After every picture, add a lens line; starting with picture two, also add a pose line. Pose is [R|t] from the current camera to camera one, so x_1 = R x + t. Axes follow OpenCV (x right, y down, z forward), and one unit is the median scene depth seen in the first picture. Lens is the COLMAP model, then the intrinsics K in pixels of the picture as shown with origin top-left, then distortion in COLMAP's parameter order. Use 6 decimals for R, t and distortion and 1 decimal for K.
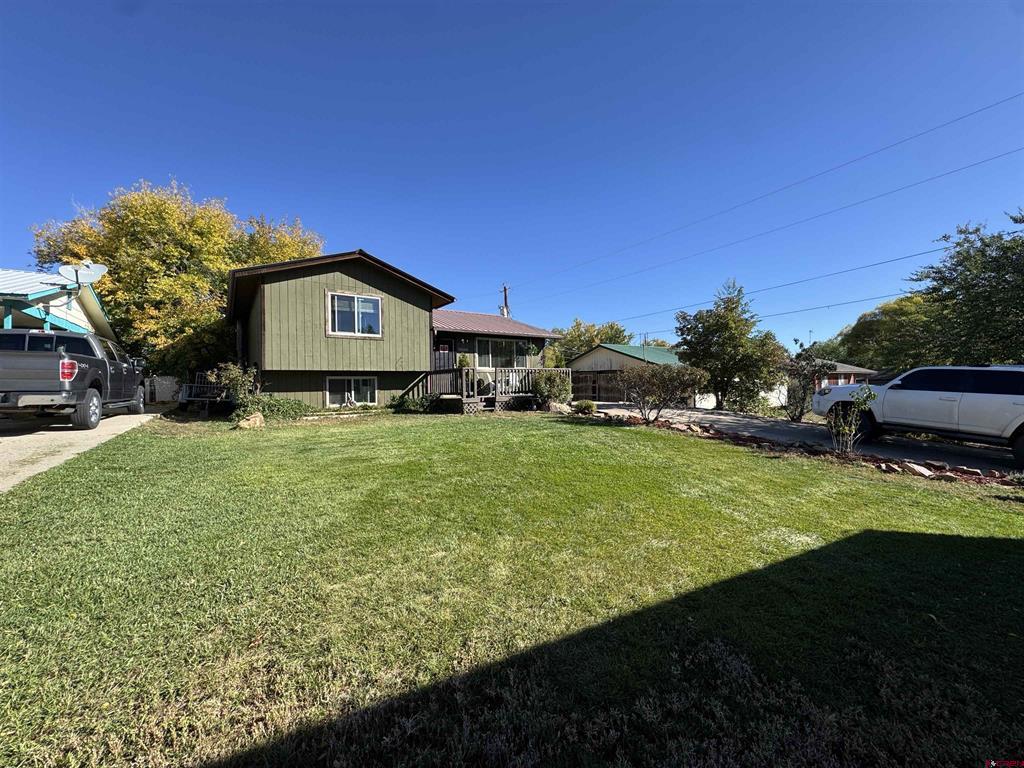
lens RADIAL K [[418.4, 0, 508.5], [0, 418.4, 357.8], [0, 0, 1]] dist [-0.002504, -0.000185]
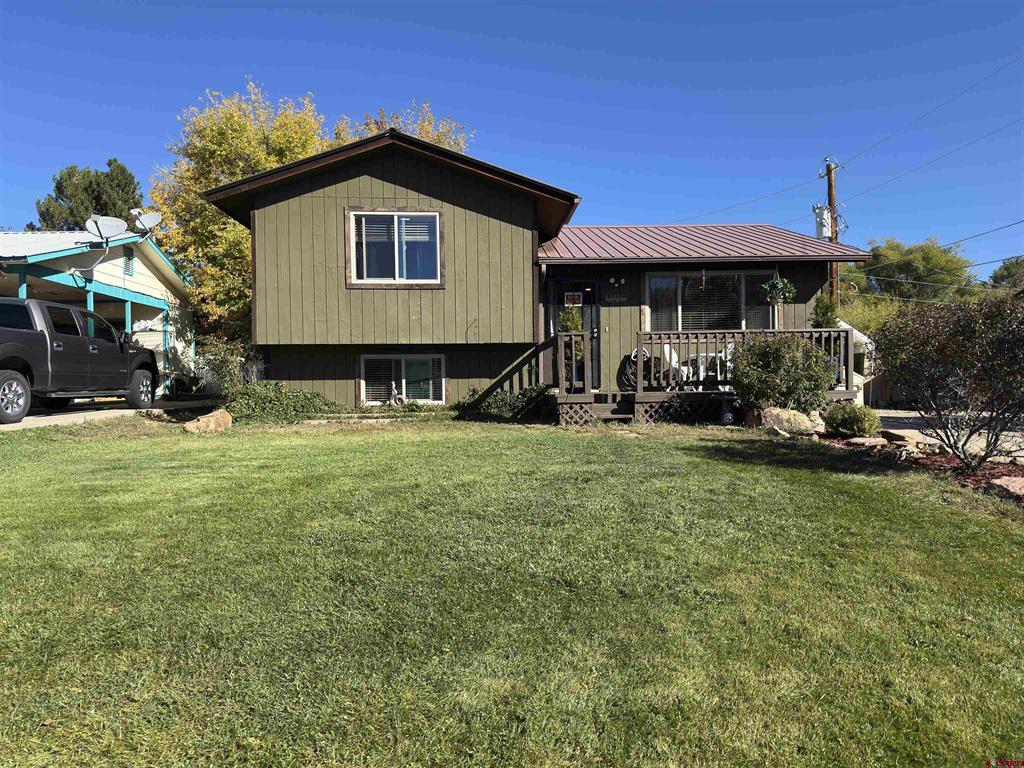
lens RADIAL K [[725.3, 0, 512.0], [0, 725.3, 384.0], [0, 0, 1]] dist [0.033277, -0.001986]
pose [[0.836490, 0.006359, -0.547945, 0.309478], [0.031989, 0.997661, 0.060414, 0.029242], [0.547047, -0.068064, 0.834330, 0.234525]]
